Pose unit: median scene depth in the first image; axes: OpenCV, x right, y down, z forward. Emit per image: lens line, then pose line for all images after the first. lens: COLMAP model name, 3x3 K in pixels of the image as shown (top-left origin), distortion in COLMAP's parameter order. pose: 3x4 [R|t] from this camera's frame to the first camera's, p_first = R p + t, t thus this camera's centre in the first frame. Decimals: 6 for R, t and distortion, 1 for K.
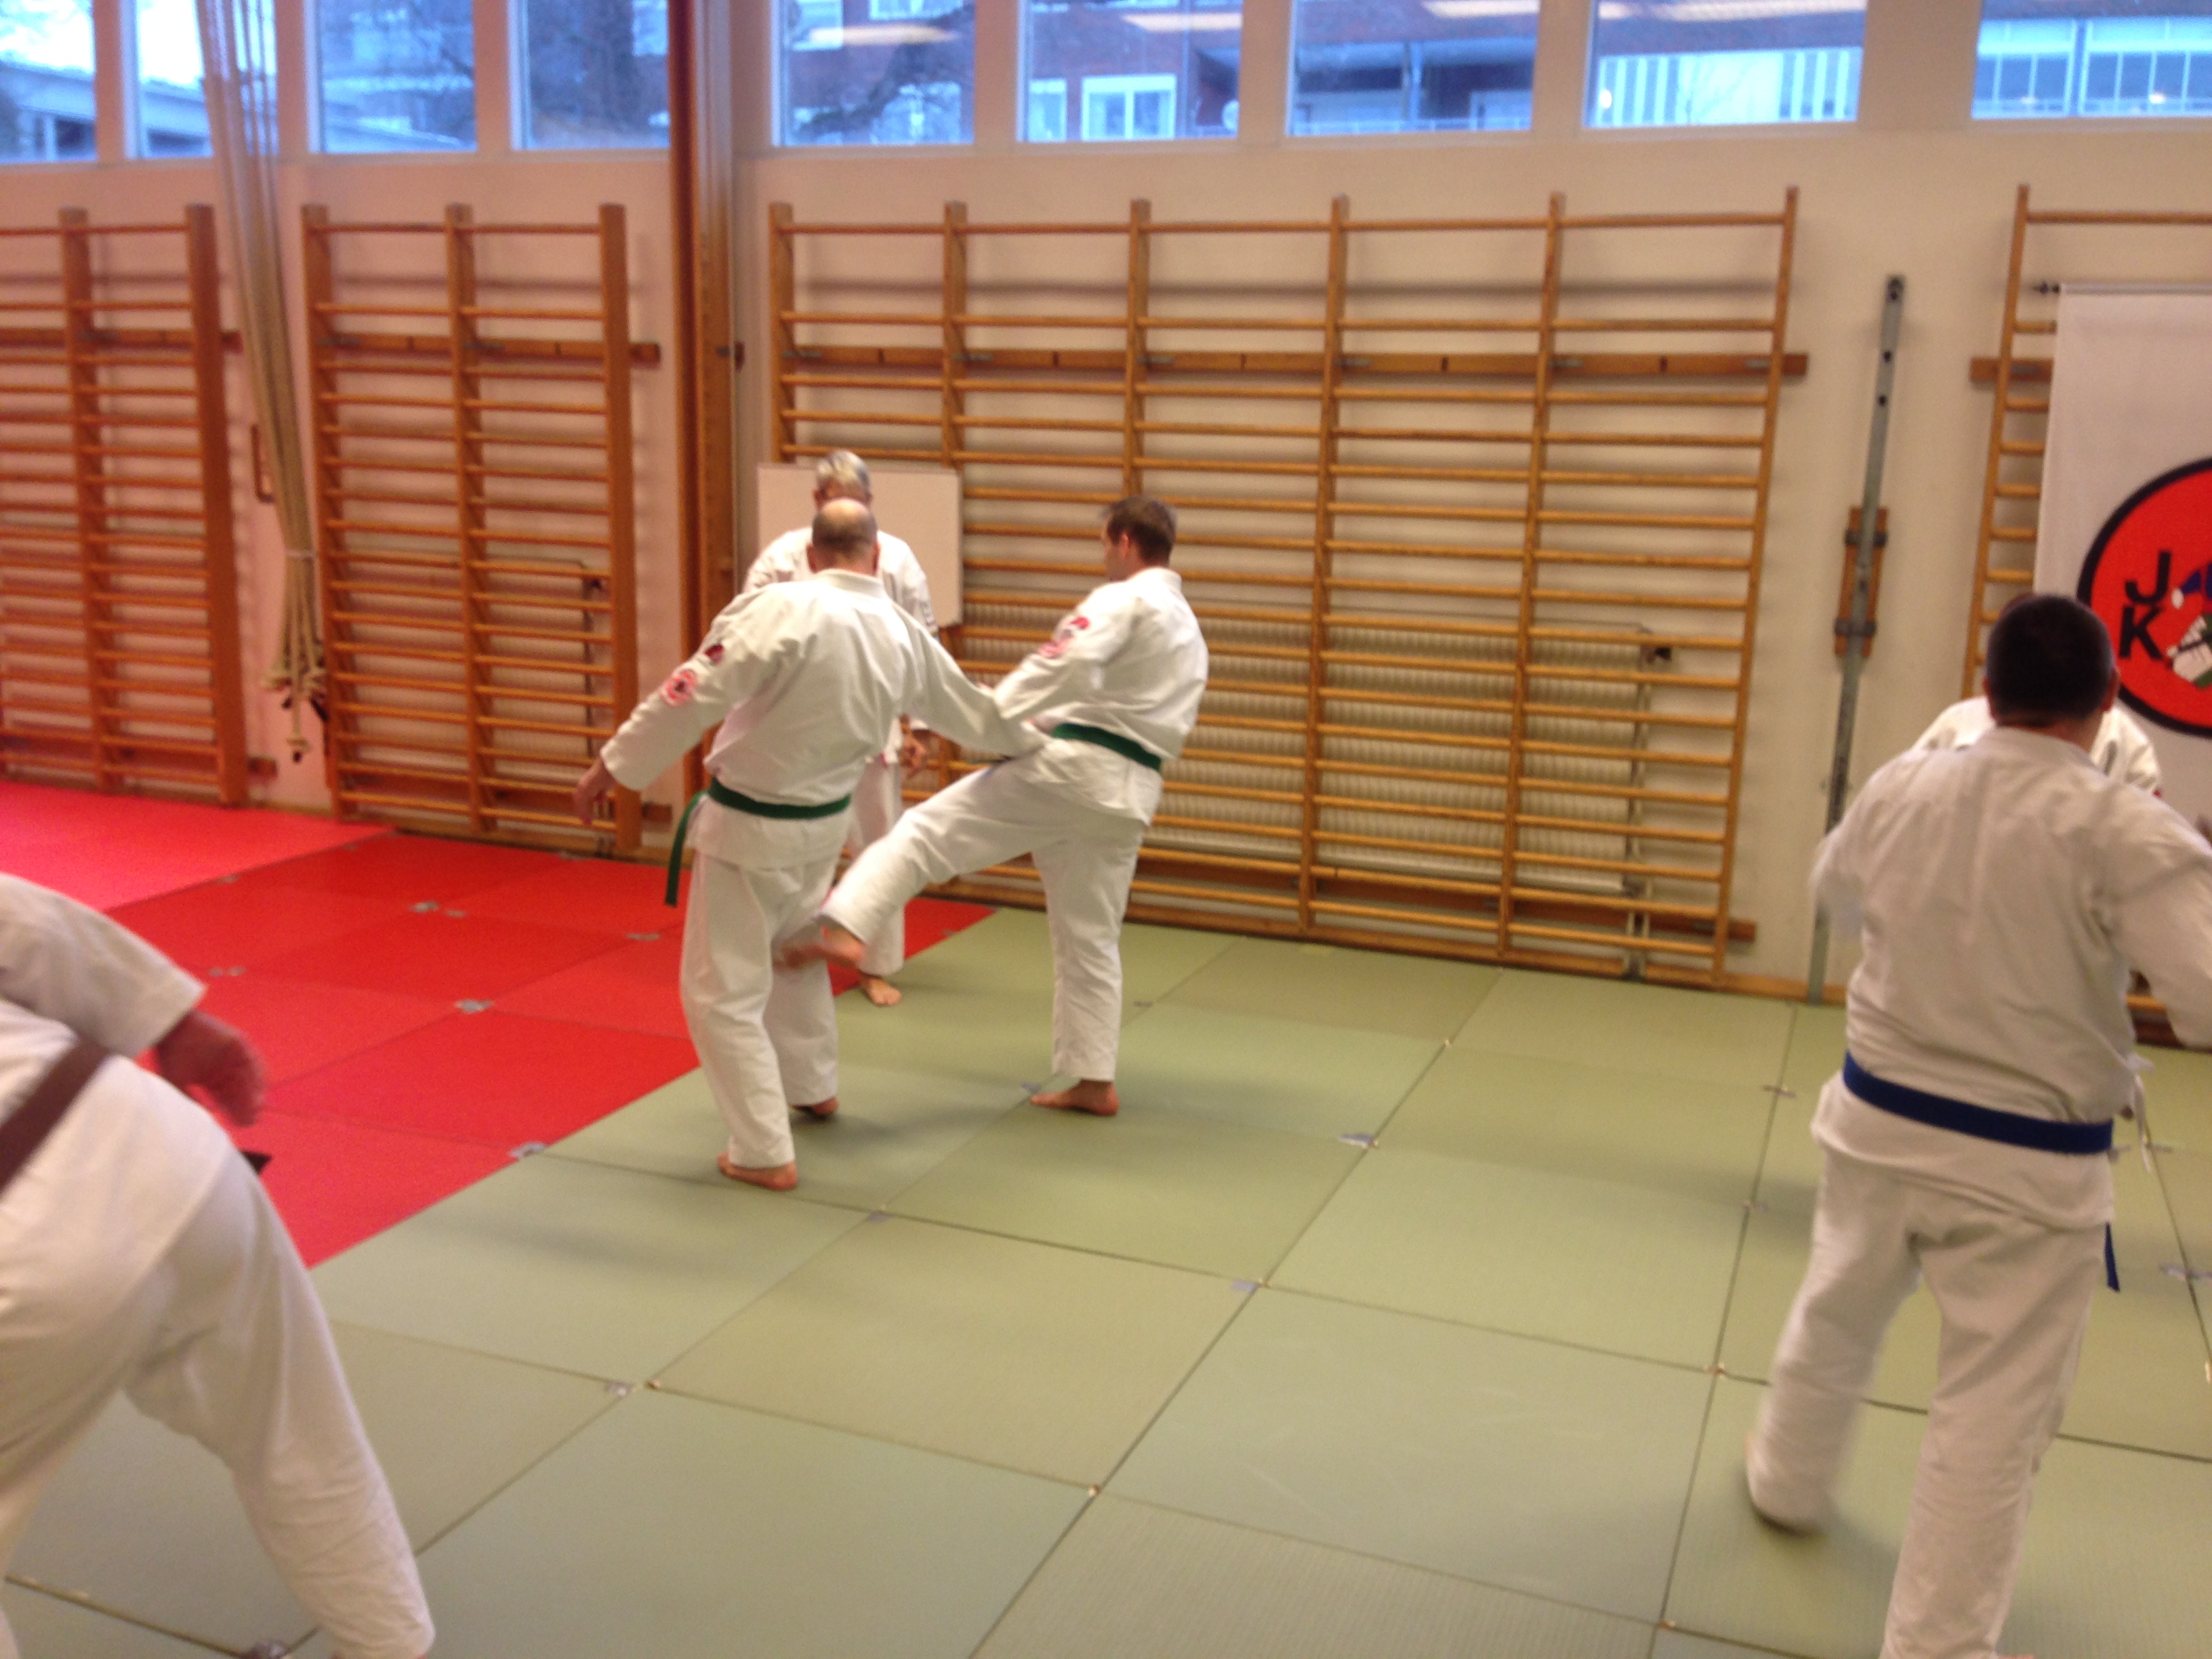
lens RADIAL K [[1927.4, 0, 1162.1], [0, 1927.4, 904.3], [0, 0, 1]] dist [0.098233, -0.004978]
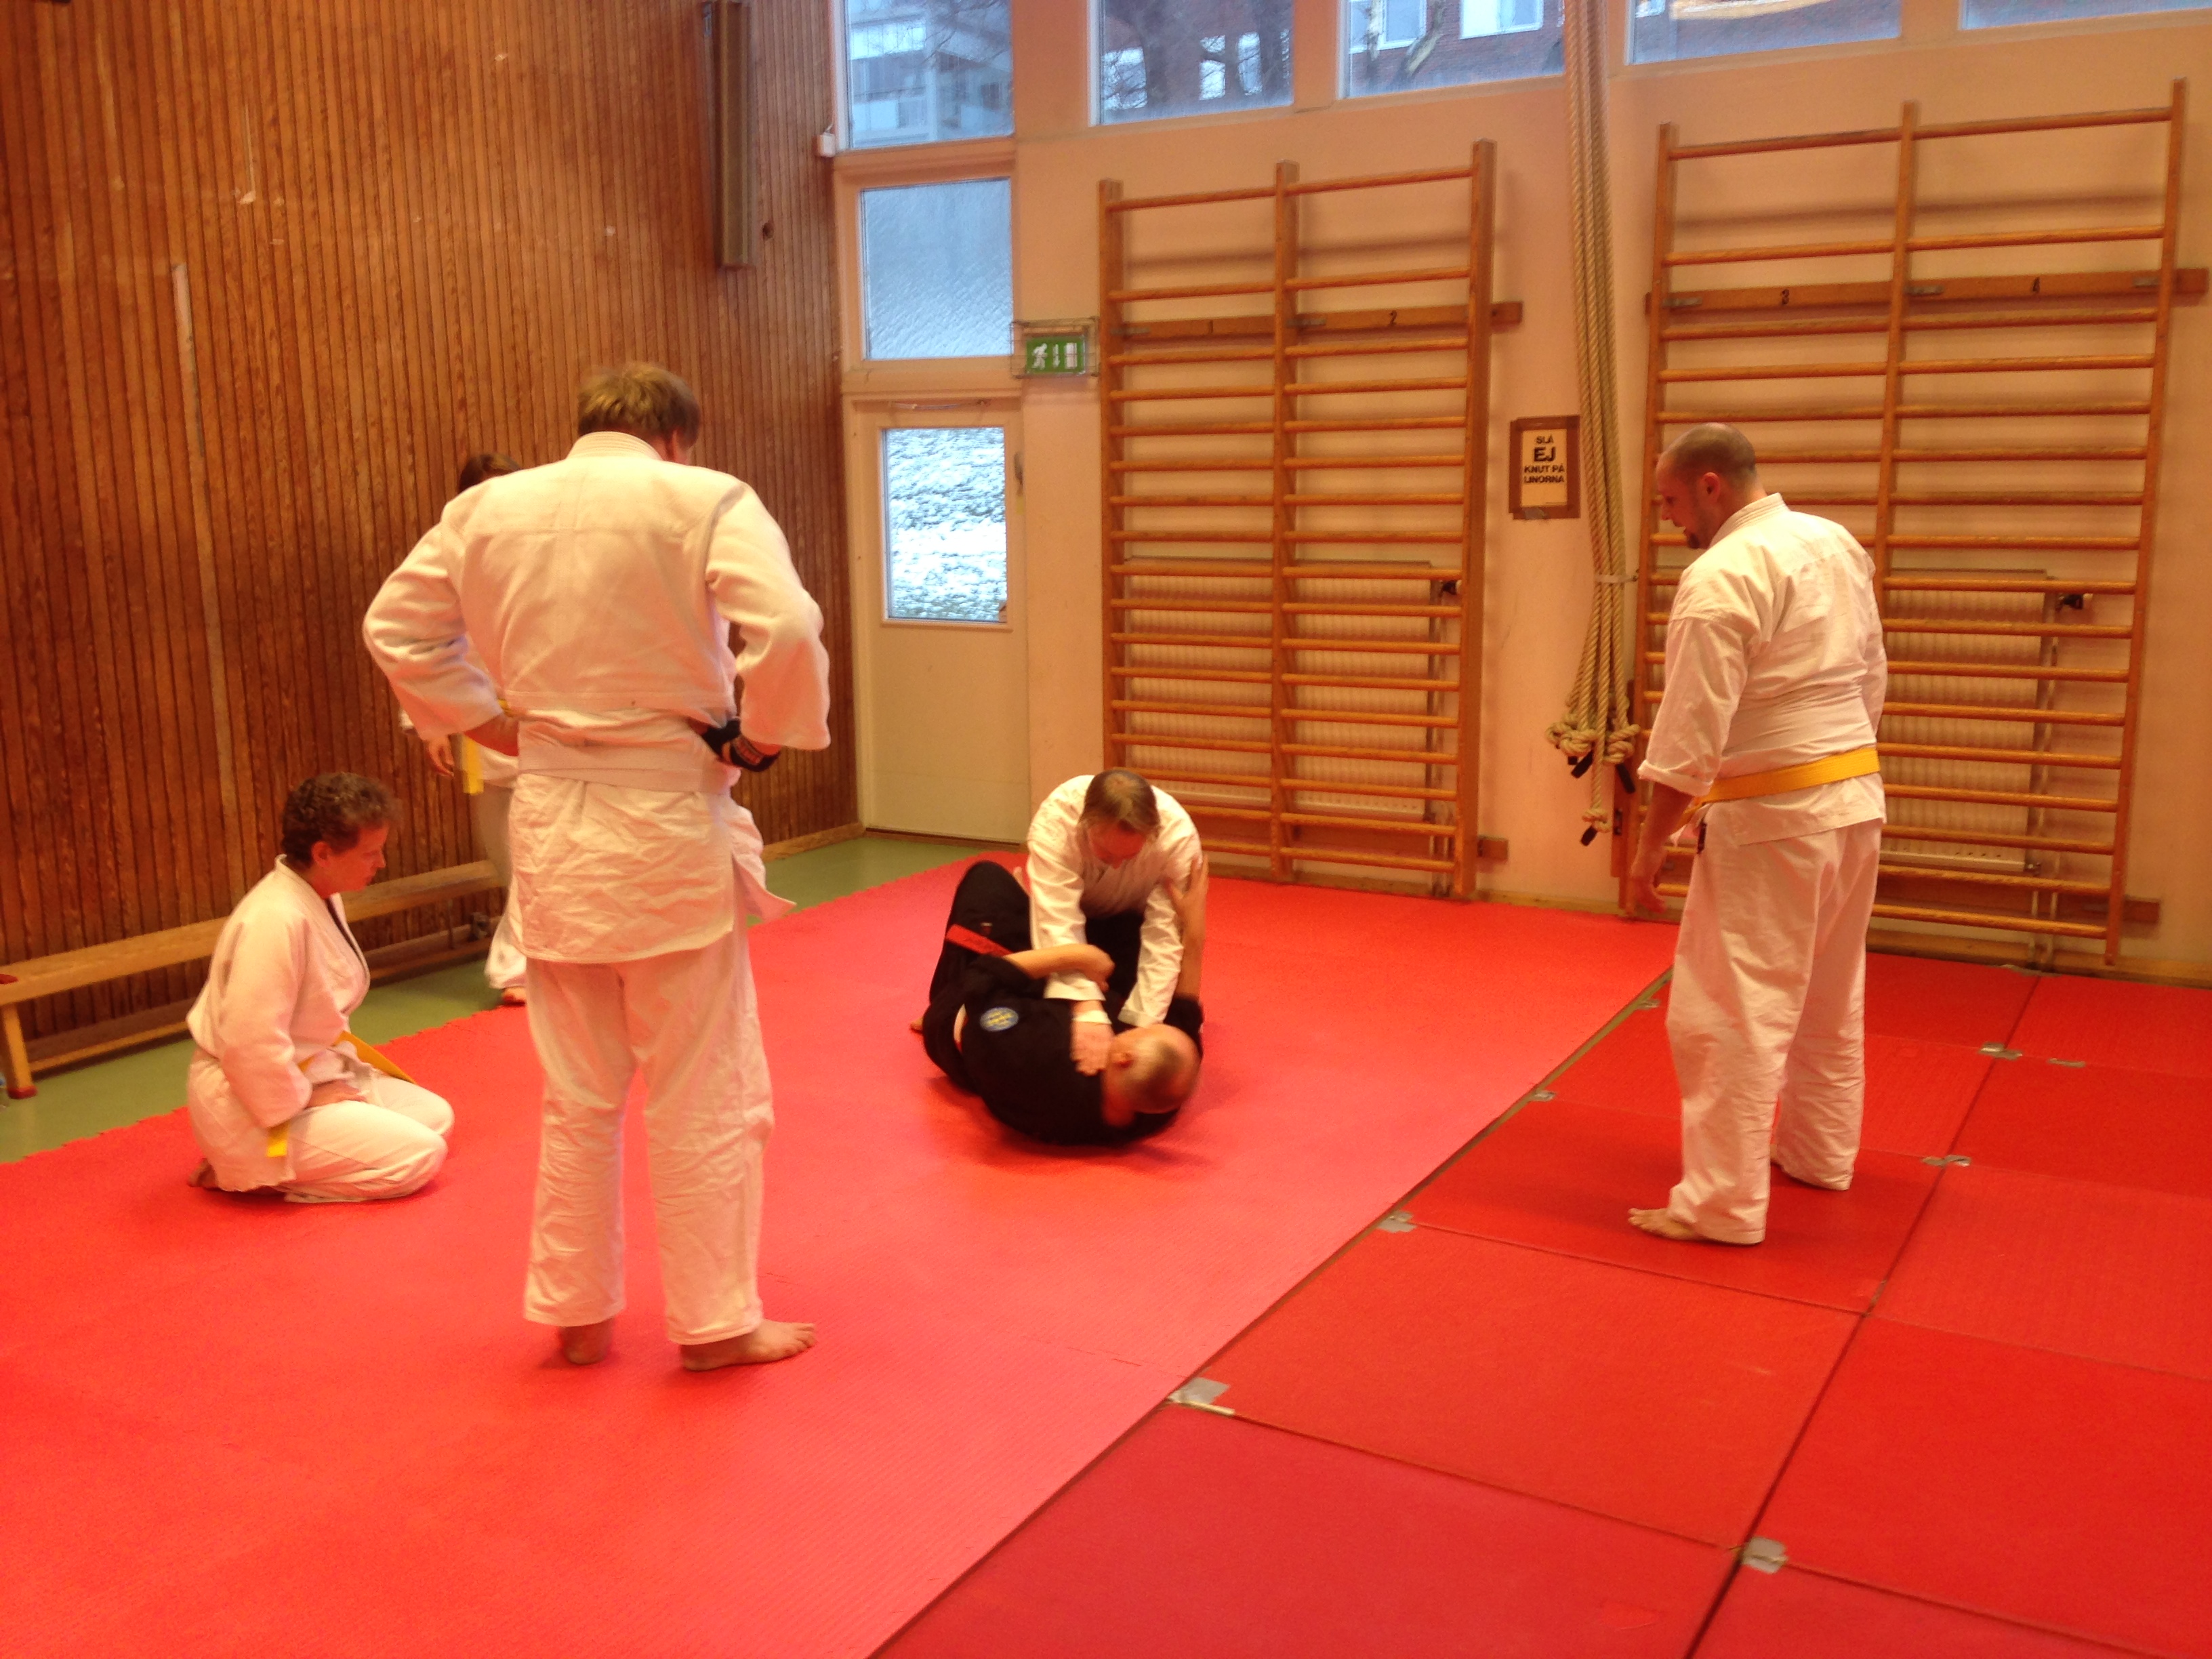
lens RADIAL K [[2003.8, 0, 1106.0], [0, 2003.8, 829.5], [0, 0, 1]] dist [0.116262, -0.194611]
pose [[0.985508, -0.018079, -0.168661, -0.145955], [0.013237, 0.999469, -0.029787, -0.017106], [0.169110, 0.027123, 0.985224, 0.055800]]
